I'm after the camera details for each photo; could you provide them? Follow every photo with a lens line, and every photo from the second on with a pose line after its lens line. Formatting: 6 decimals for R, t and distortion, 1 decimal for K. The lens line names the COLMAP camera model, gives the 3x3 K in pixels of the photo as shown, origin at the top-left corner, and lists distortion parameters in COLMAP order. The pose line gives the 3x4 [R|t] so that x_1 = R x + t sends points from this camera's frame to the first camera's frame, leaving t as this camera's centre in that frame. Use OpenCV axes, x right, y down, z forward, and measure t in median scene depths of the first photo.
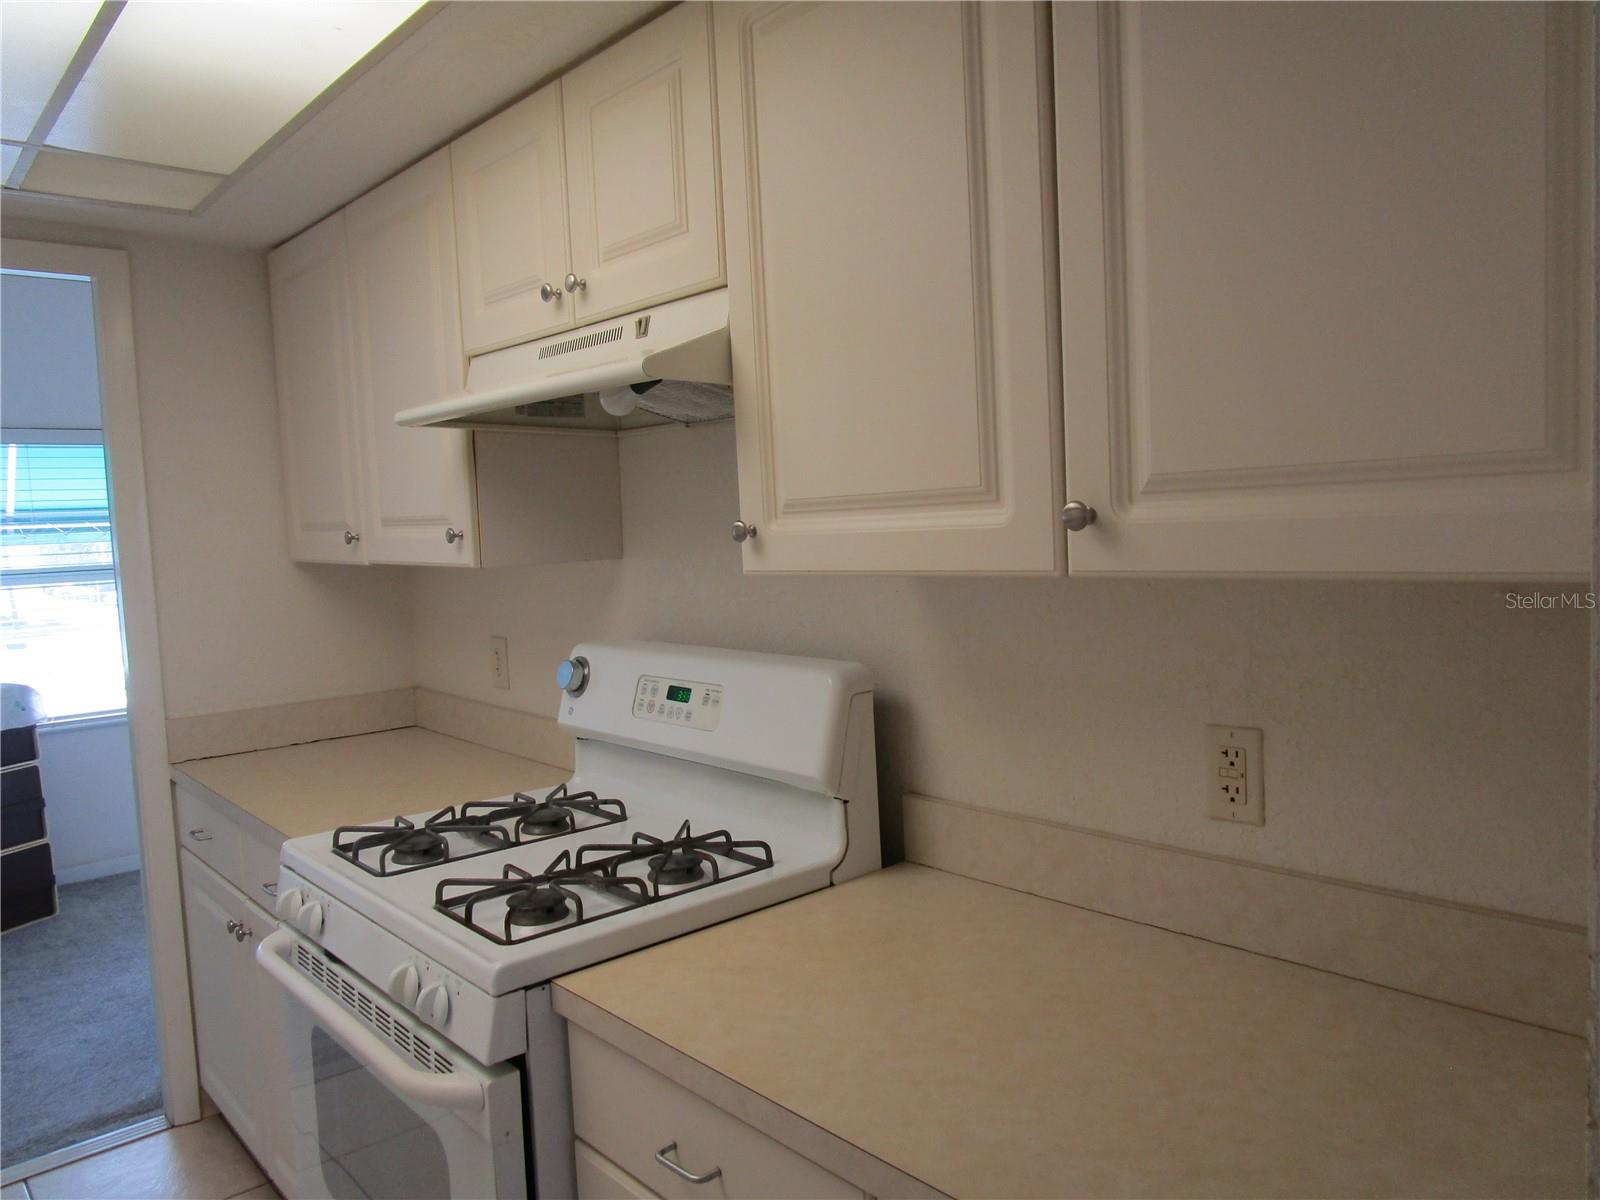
lens RADIAL K [[1142.3, 0, 790.8], [0, 1142.3, 598.0], [0, 0, 1]] dist [-0.027565, 0.011703]
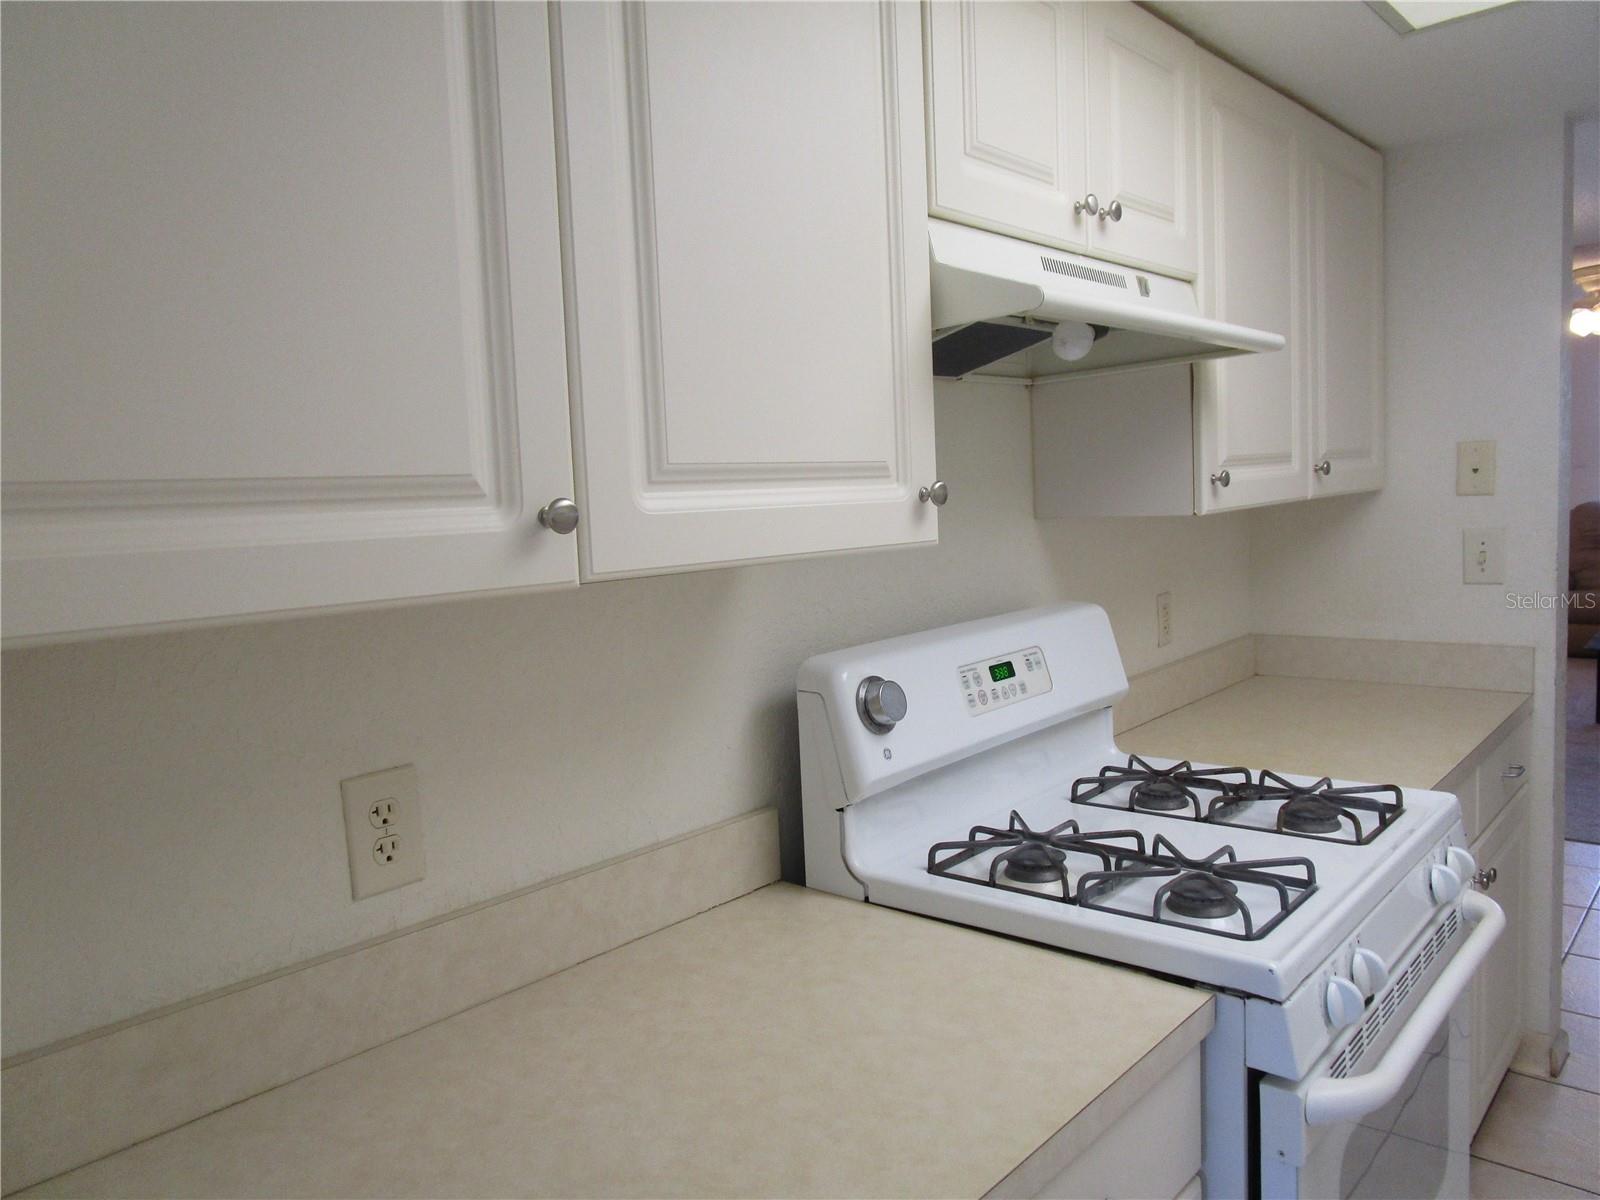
lens RADIAL K [[1142.3, 0, 788.7], [0, 1142.3, 598.7], [0, 0, 1]] dist [-0.027565, 0.011703]
pose [[-0.115740, -0.041177, 0.992426, -0.976460], [0.132313, 0.989597, 0.056490, -0.046716], [-0.984428, 0.137849, -0.109088, 1.257138]]
